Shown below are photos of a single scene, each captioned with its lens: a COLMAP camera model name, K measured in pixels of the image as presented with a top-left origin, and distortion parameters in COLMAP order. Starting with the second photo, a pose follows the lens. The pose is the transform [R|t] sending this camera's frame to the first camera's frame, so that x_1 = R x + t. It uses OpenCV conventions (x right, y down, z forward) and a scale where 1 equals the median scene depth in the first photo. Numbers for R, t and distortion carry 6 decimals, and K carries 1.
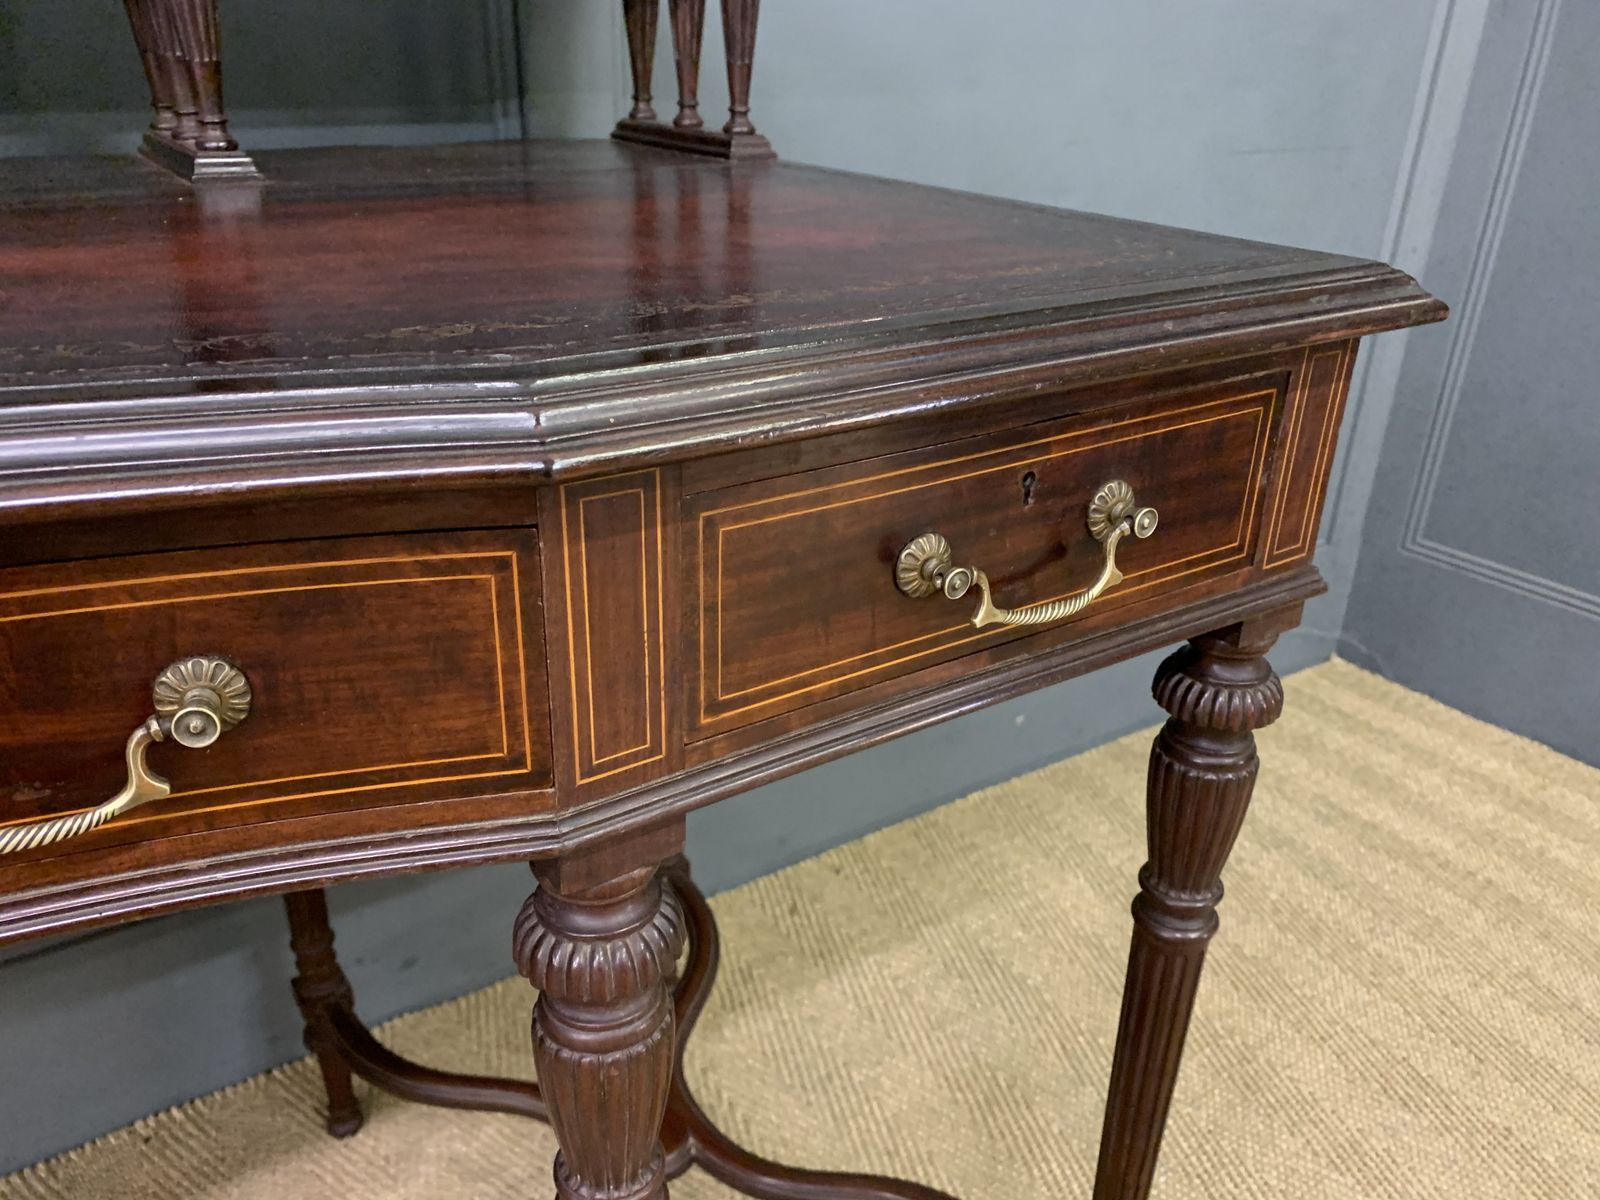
lens RADIAL K [[1232.3, 0, 781.3], [0, 1232.3, 626.7], [0, 0, 1]] dist [0.017226, -0.003793]
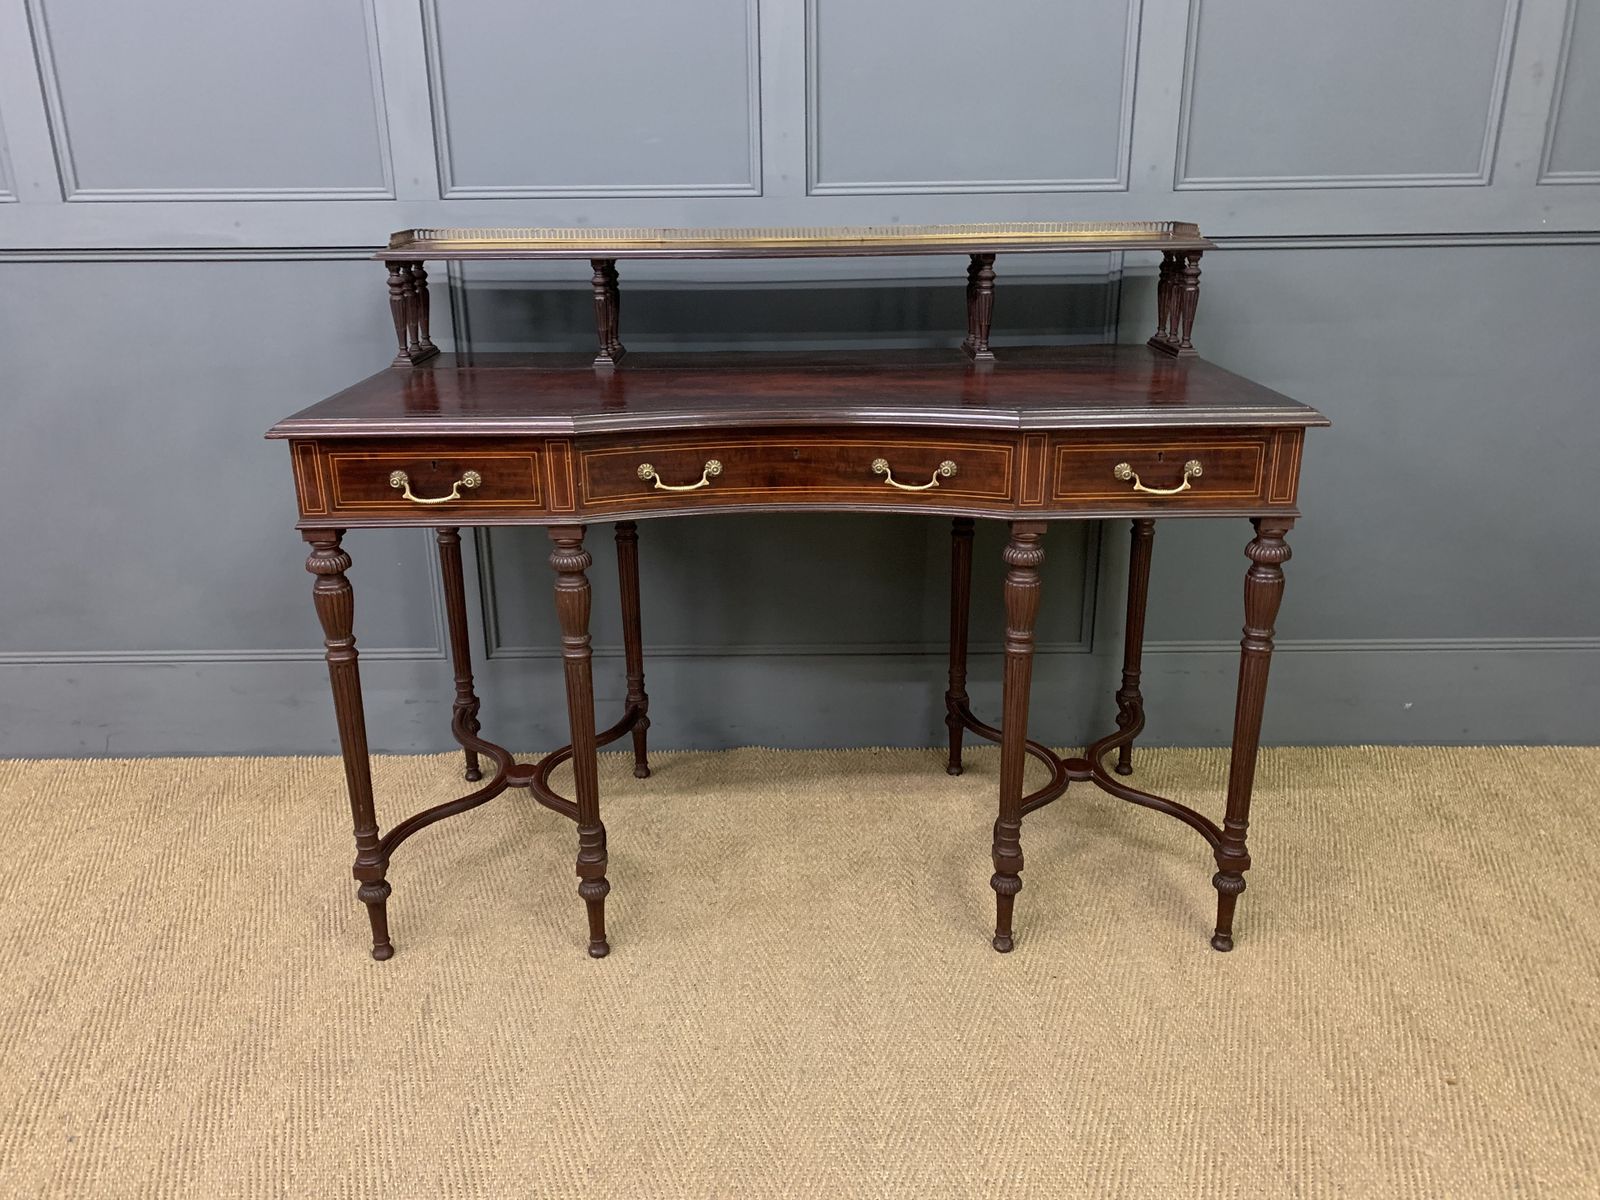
lens RADIAL K [[1232.3, 0, 783.4], [0, 1232.3, 591.1], [0, 0, 1]] dist [0.017226, -0.003793]
pose [[0.828944, 0.146272, -0.539867, 1.352298], [-0.215940, 0.974060, -0.067654, 0.789788], [0.515967, 0.172661, 0.839027, -2.670101]]
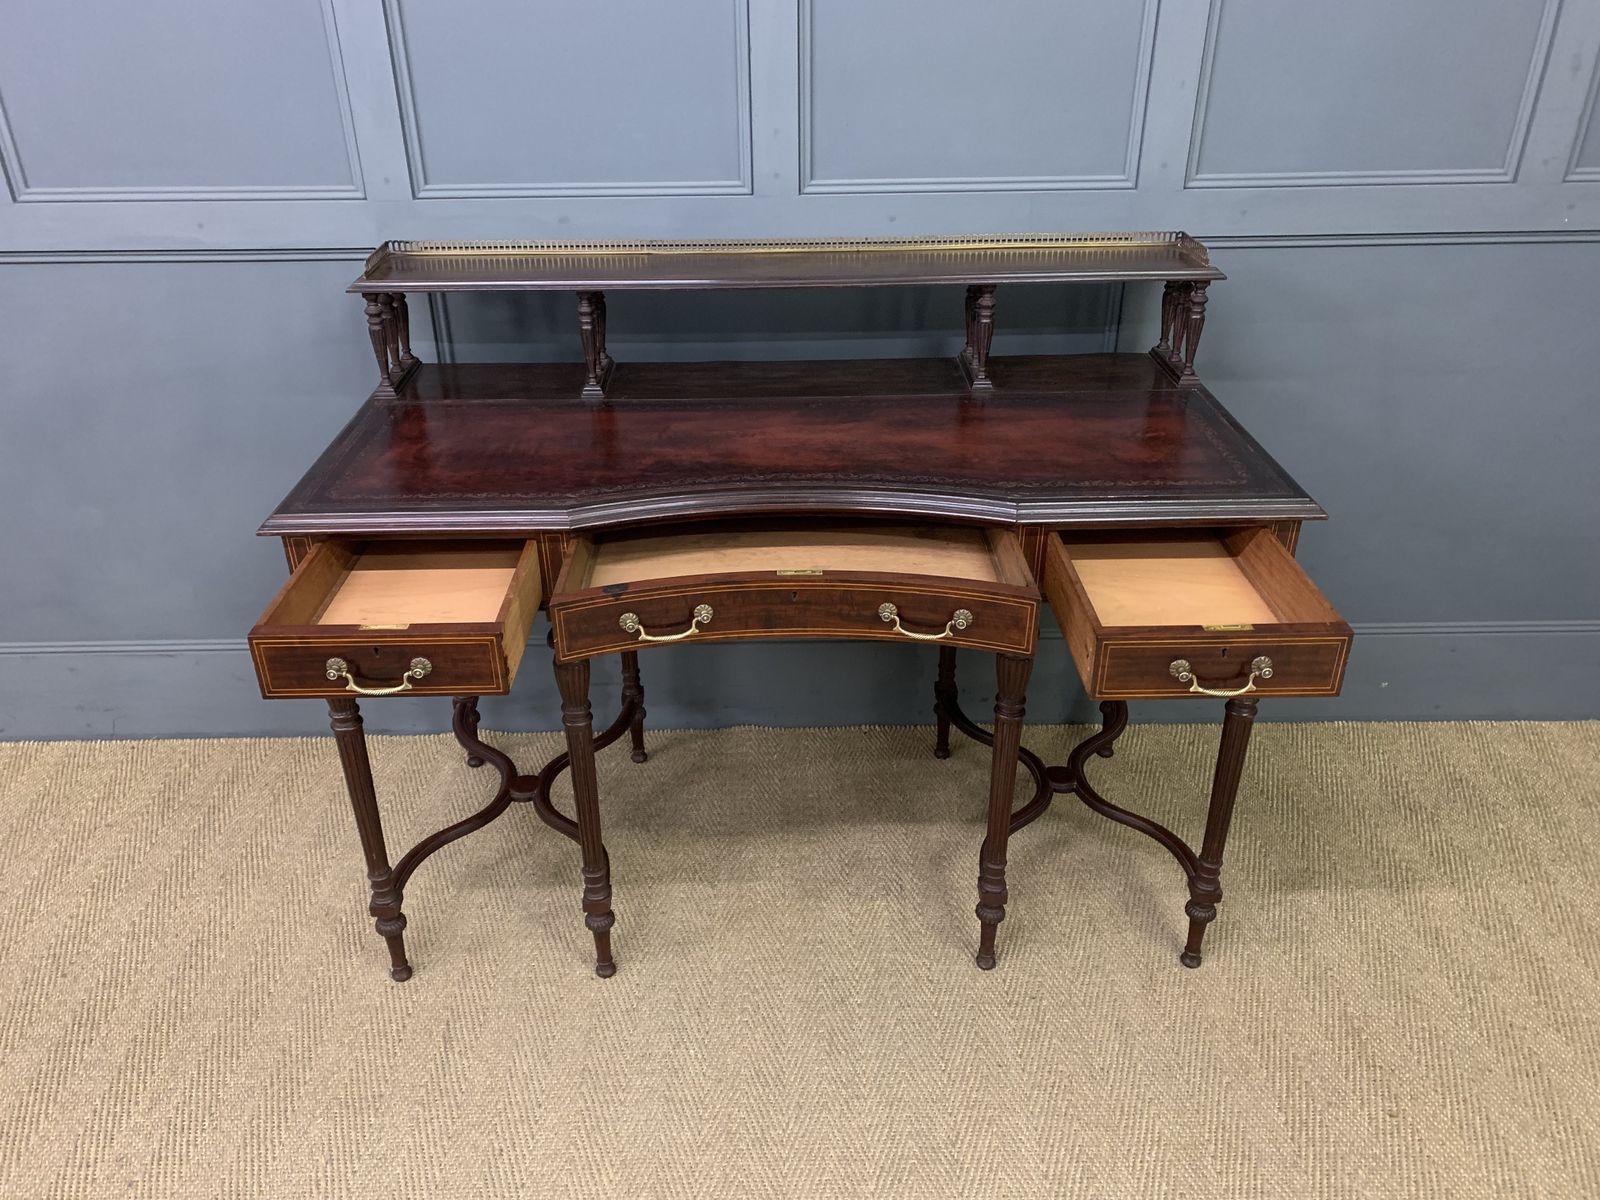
lens RADIAL K [[1232.3, 0, 779.8], [0, 1232.3, 610.1], [0, 0, 1]] dist [0.017226, -0.003793]
pose [[0.835394, 0.235578, -0.496609, 1.169981], [-0.211857, 0.971691, 0.104559, -0.071016], [0.507183, 0.017863, 0.861653, -2.815108]]
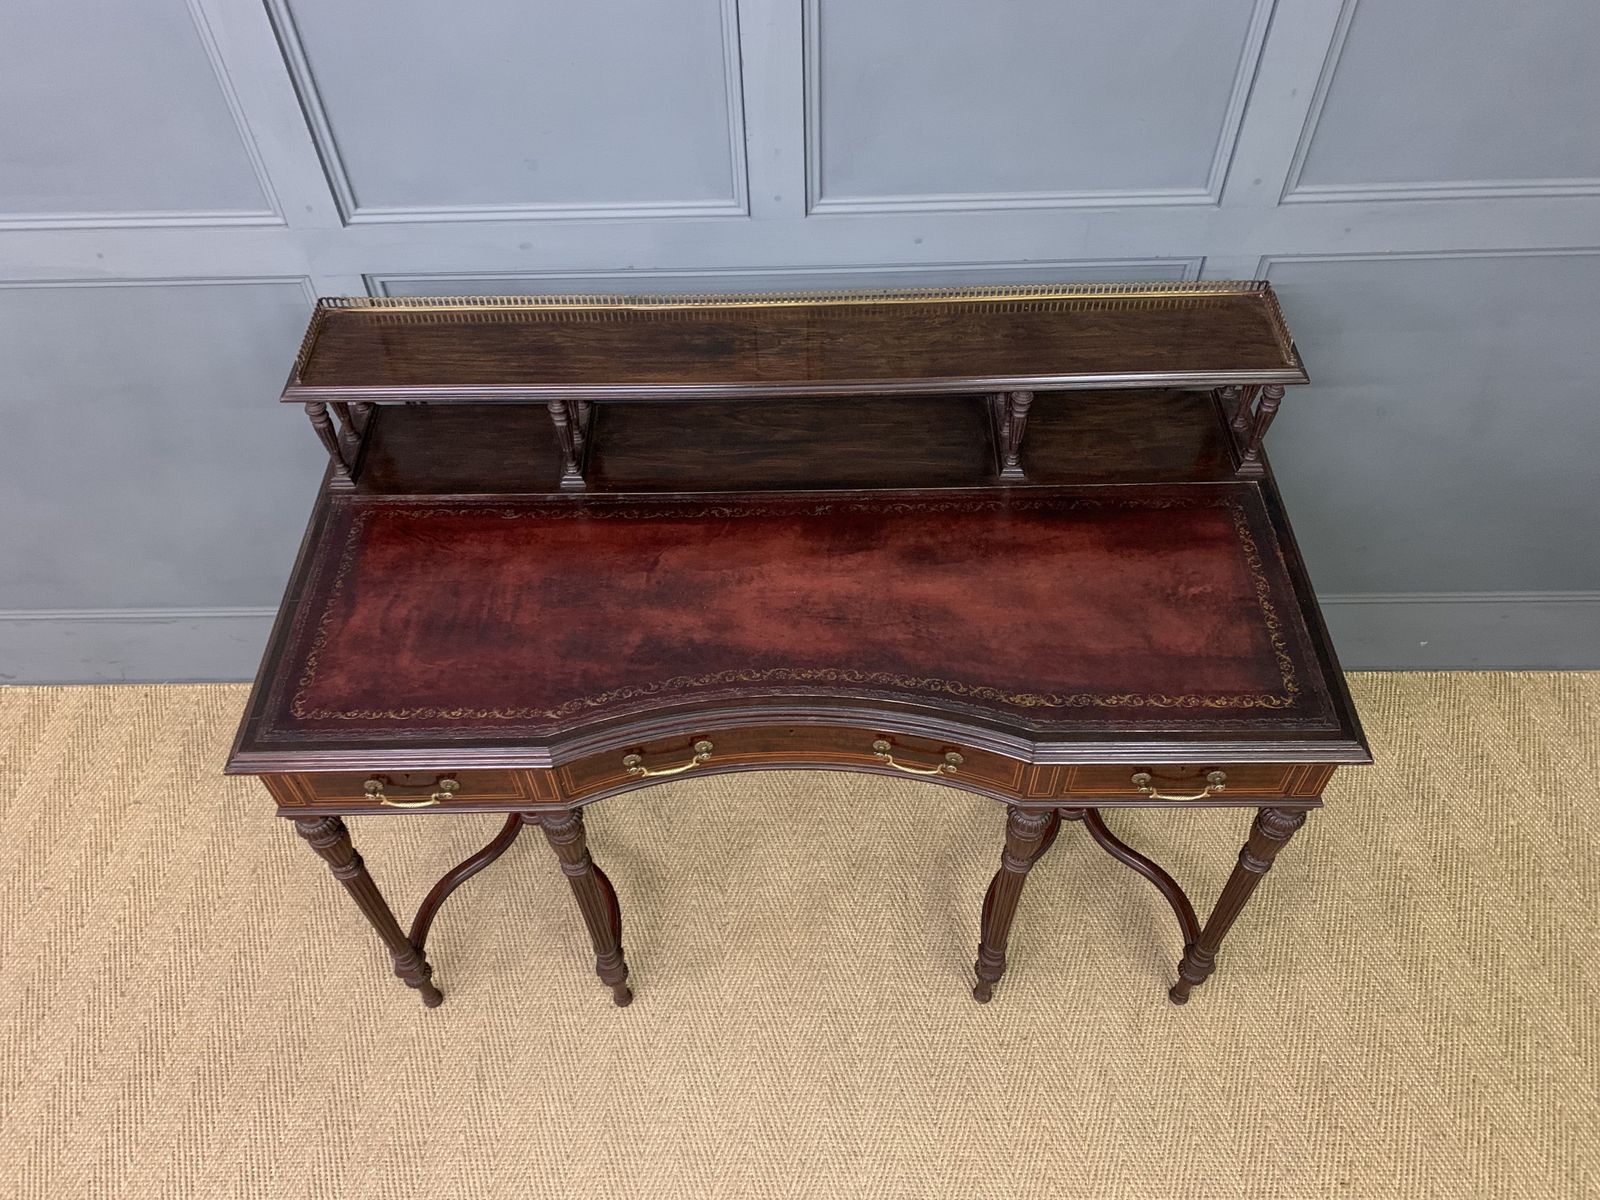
lens RADIAL K [[1232.3, 0, 778.3], [0, 1232.3, 603.5], [0, 0, 1]] dist [0.017226, -0.003793]
pose [[0.824157, 0.404894, -0.396013, 0.461098], [-0.201190, 0.862918, 0.463567, -1.921067], [0.529422, -0.302378, 0.792641, -2.228850]]
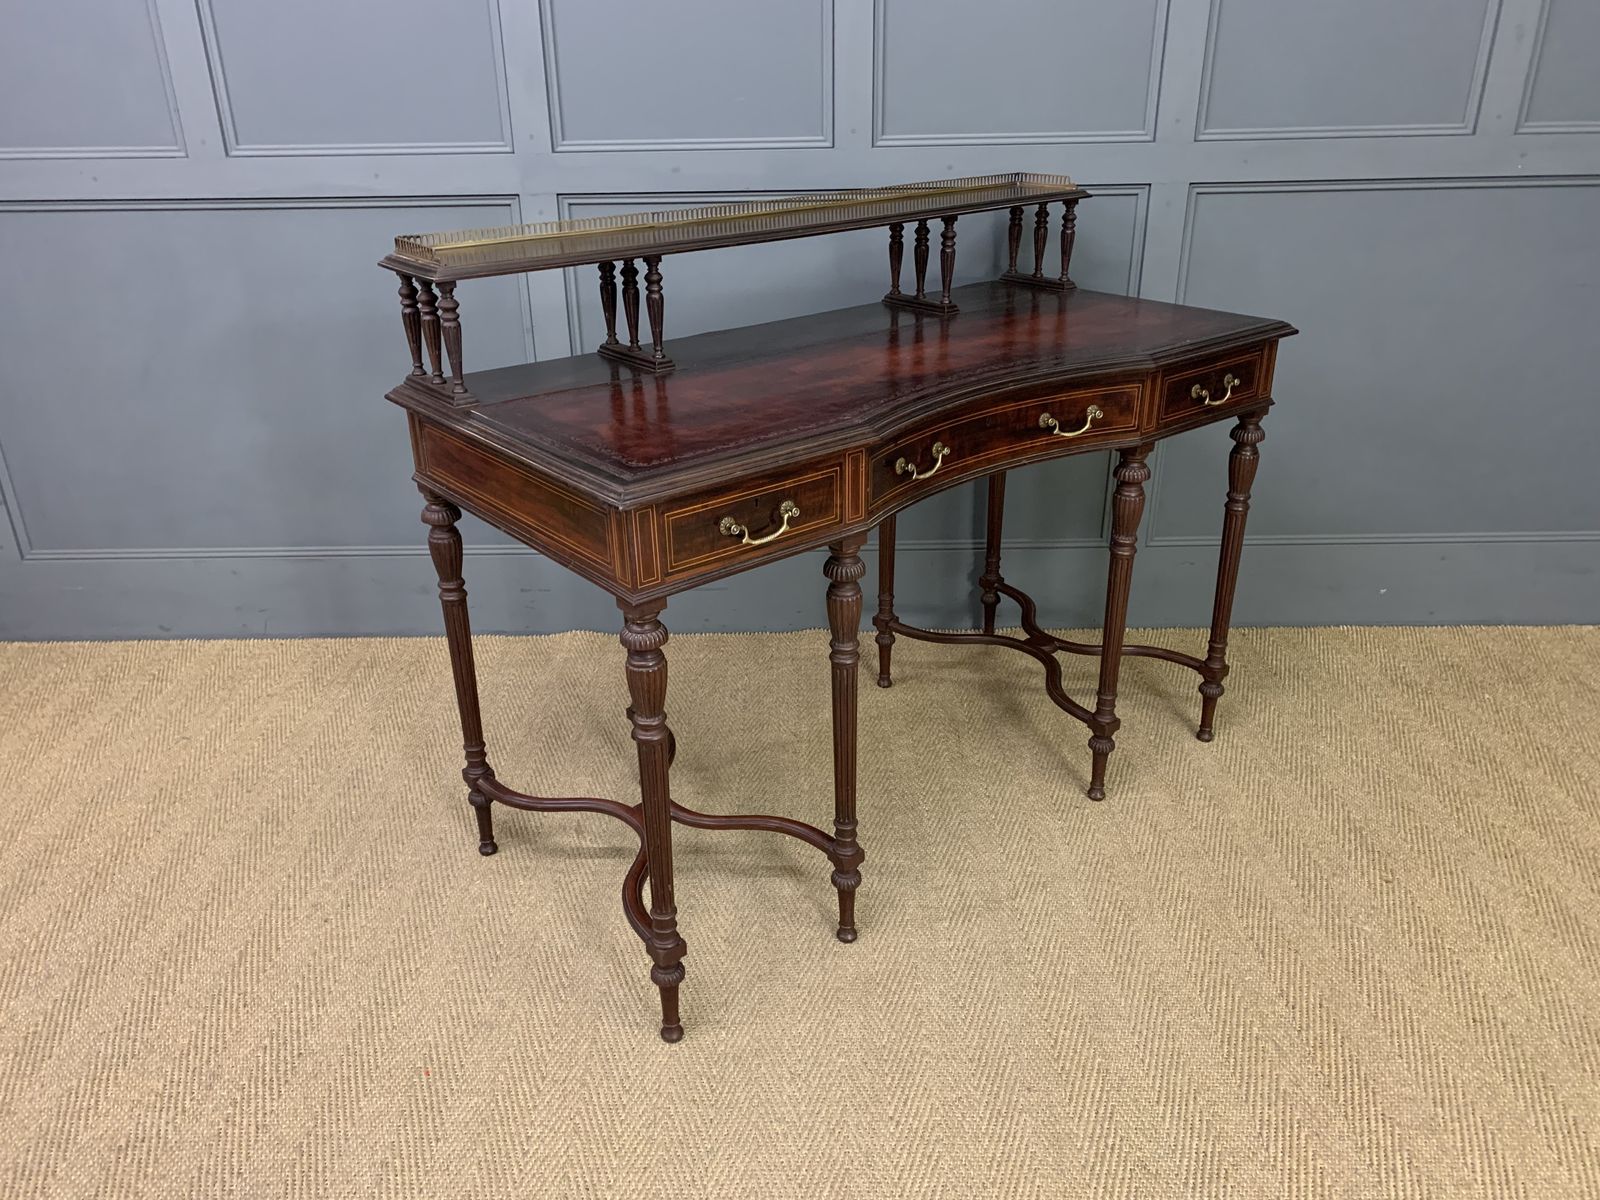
lens RADIAL K [[1232.3, 0, 777.4], [0, 1232.3, 612.8], [0, 0, 1]] dist [0.017226, -0.003793]
pose [[0.825086, 0.199990, -0.528429, 1.590044], [-0.213581, 0.976262, 0.035993, 0.863220], [0.523084, 0.083165, 0.848214, -3.620952]]
